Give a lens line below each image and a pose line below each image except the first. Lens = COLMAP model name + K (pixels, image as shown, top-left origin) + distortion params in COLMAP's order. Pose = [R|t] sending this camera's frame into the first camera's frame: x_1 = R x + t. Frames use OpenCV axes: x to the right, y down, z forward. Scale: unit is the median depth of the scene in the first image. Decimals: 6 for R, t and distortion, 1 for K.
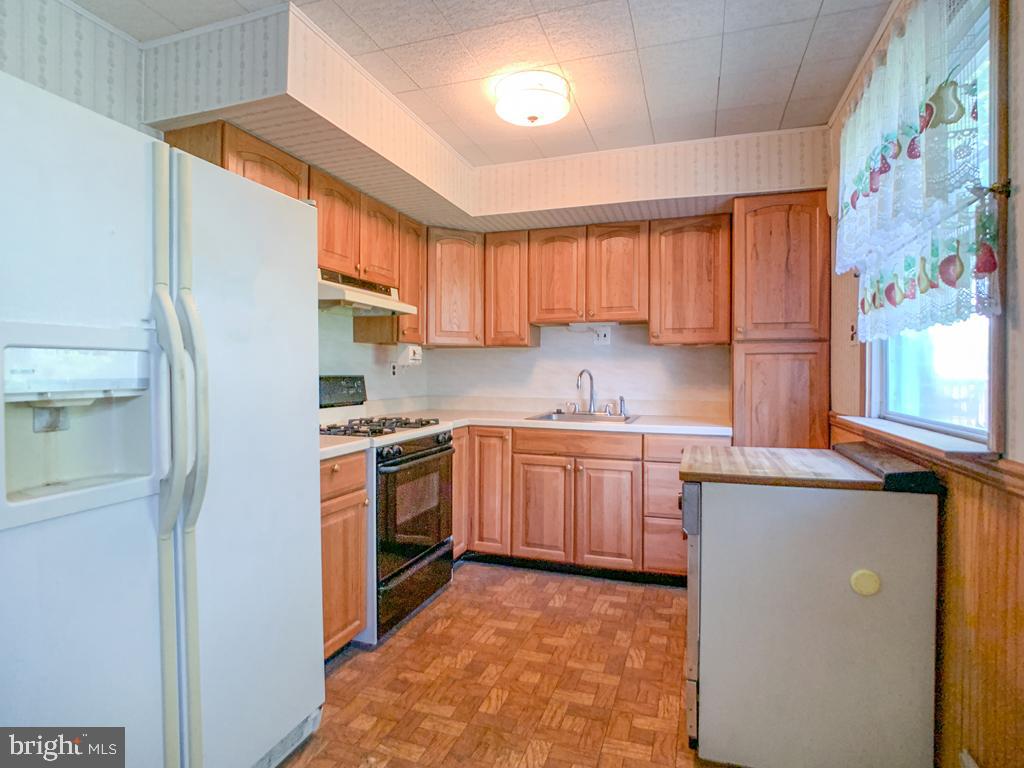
lens RADIAL K [[577.9, 0, 458.0], [0, 577.9, 385.7], [0, 0, 1]] dist [-0.030355, -0.000874]
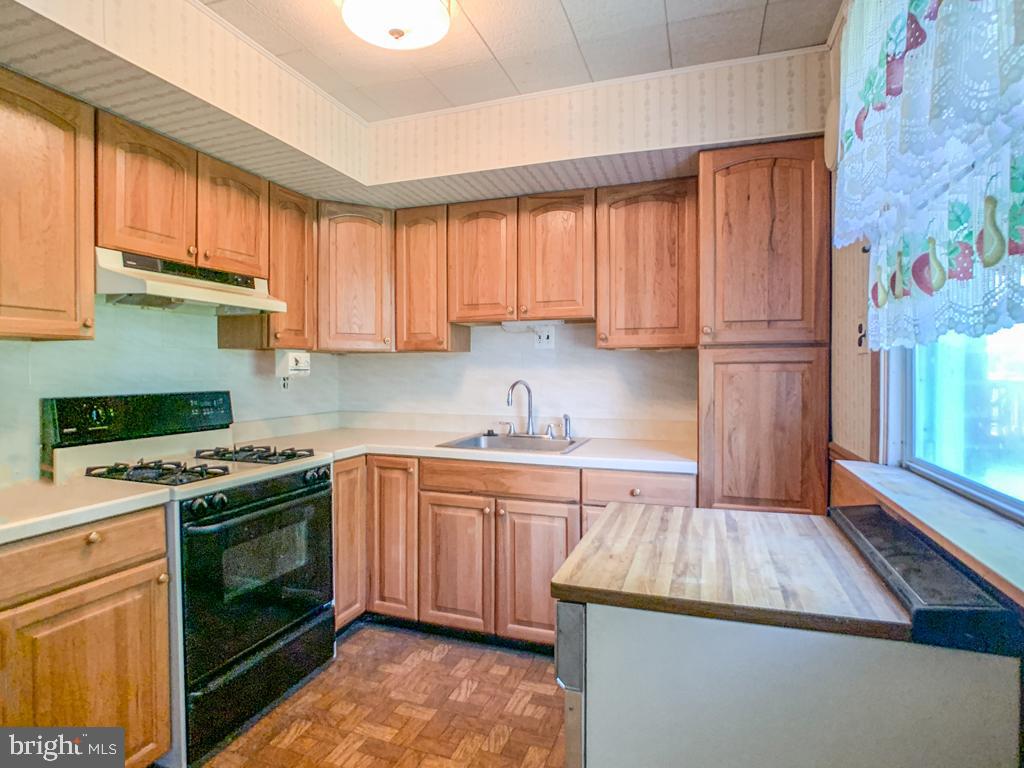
lens RADIAL K [[530.8, 0, 496.8], [0, 530.8, 380.5], [0, 0, 1]] dist [-0.040806, 0.013799]
pose [[0.999894, -0.004237, -0.013947, 0.223765], [0.004337, 0.999965, 0.007143, -0.037828], [0.013916, -0.007203, 0.999877, 0.309525]]
